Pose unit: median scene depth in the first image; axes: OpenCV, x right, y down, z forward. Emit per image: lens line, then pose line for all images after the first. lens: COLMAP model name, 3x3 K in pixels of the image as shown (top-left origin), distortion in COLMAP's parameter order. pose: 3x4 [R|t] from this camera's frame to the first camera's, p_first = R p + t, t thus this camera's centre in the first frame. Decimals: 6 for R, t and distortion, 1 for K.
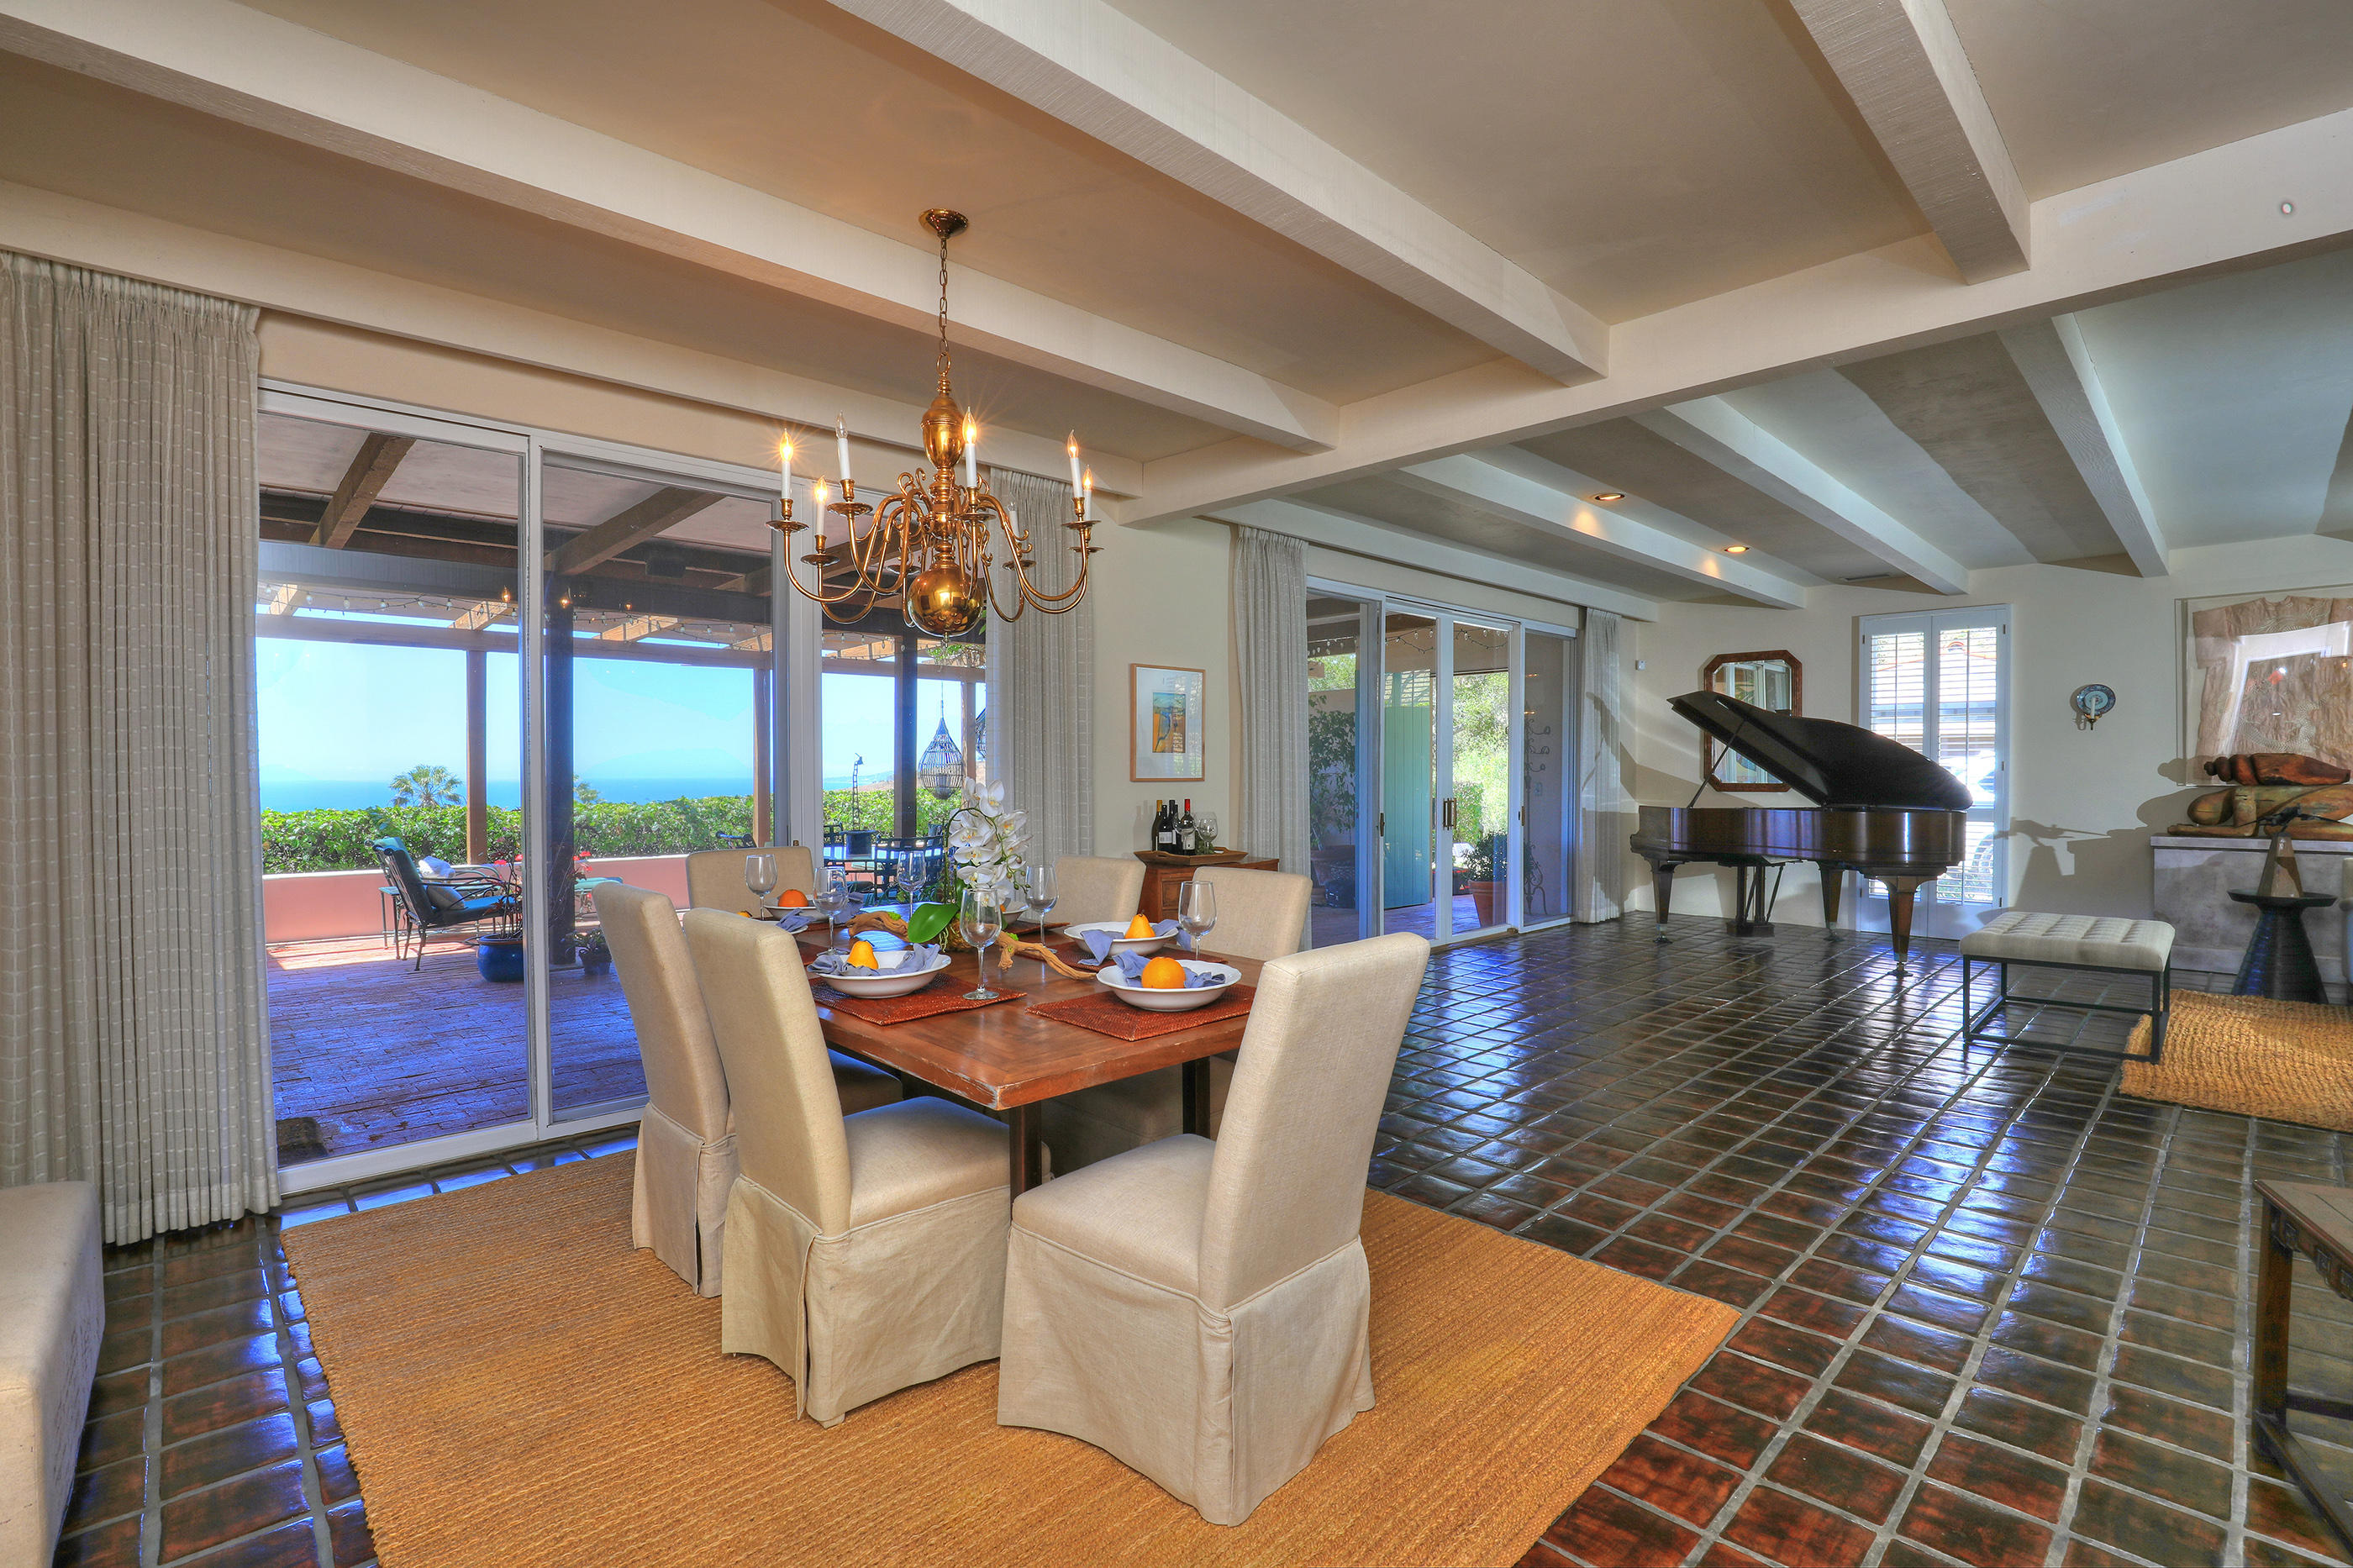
lens RADIAL K [[1078.4, 0, 1180.2], [0, 1078.4, 793.6], [0, 0, 1]] dist [-0.041276, 0.009146]
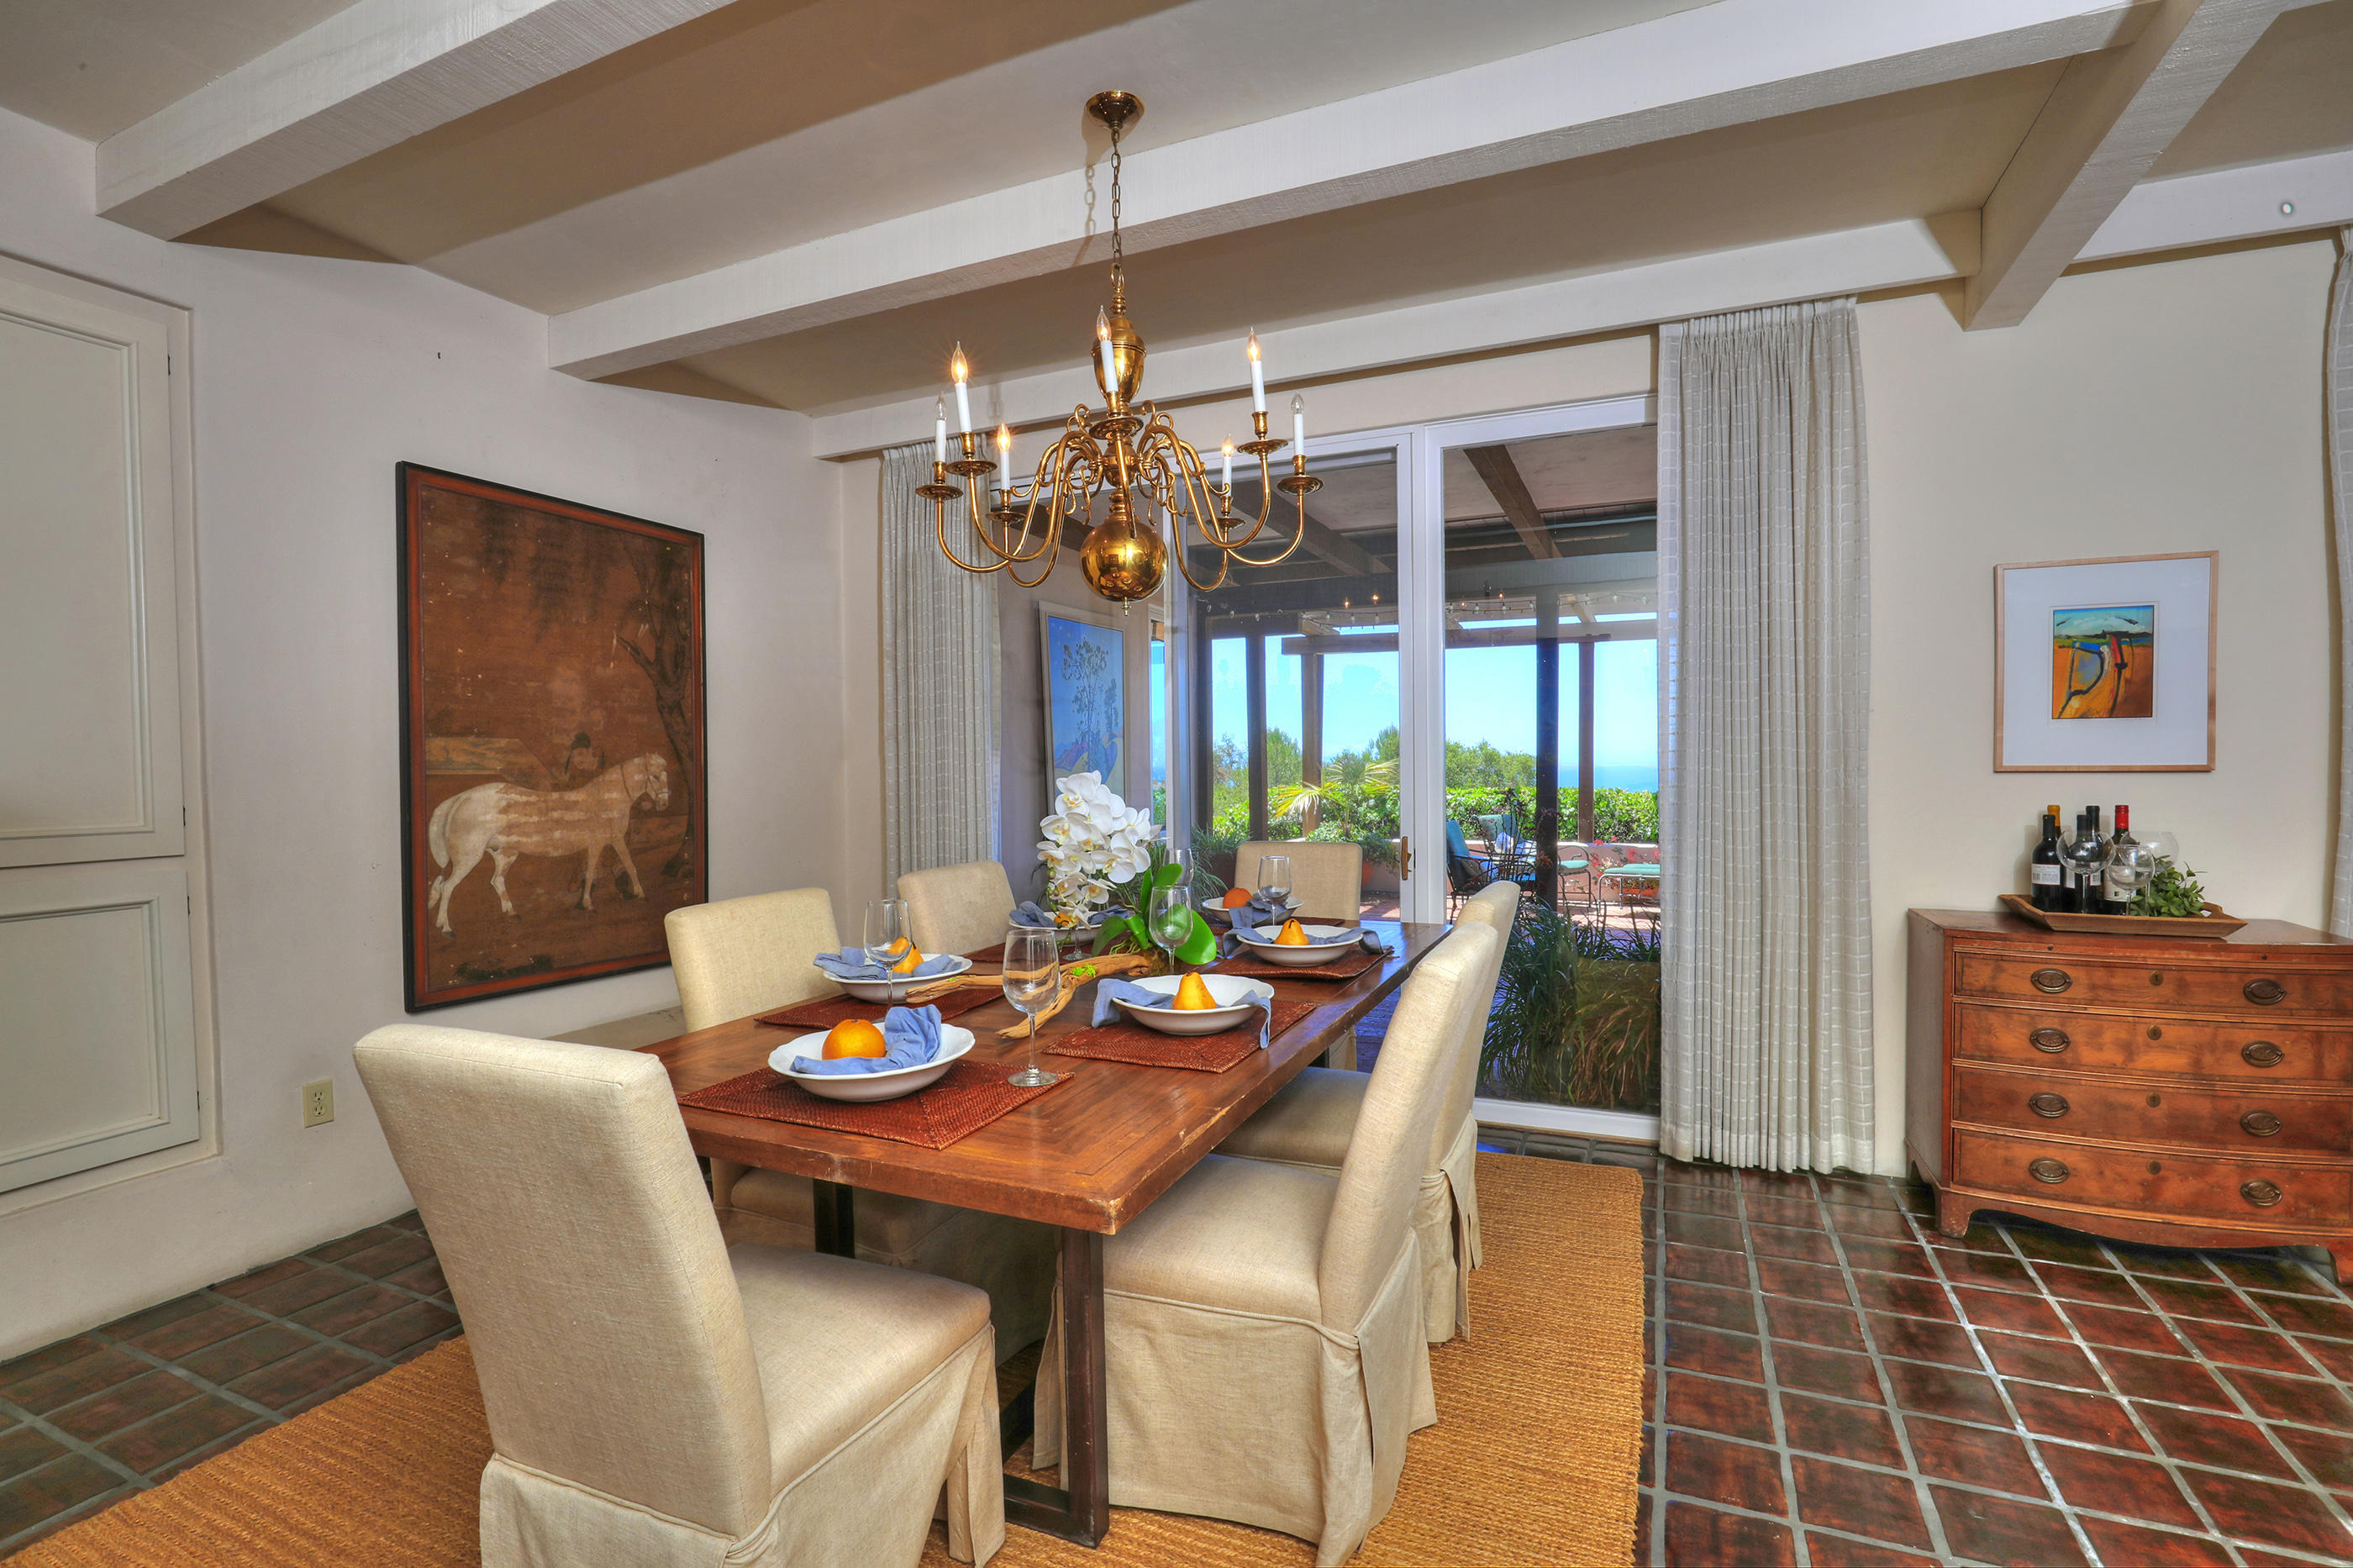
lens RADIAL K [[1078.4, 0, 1180.2], [0, 1078.4, 793.6], [0, 0, 1]] dist [-0.041276, 0.009146]
pose [[0.440805, 0.016677, -0.897448, 0.295253], [0.006009, 0.999750, 0.021530, -0.016746], [0.897583, -0.014884, 0.440594, 0.370803]]
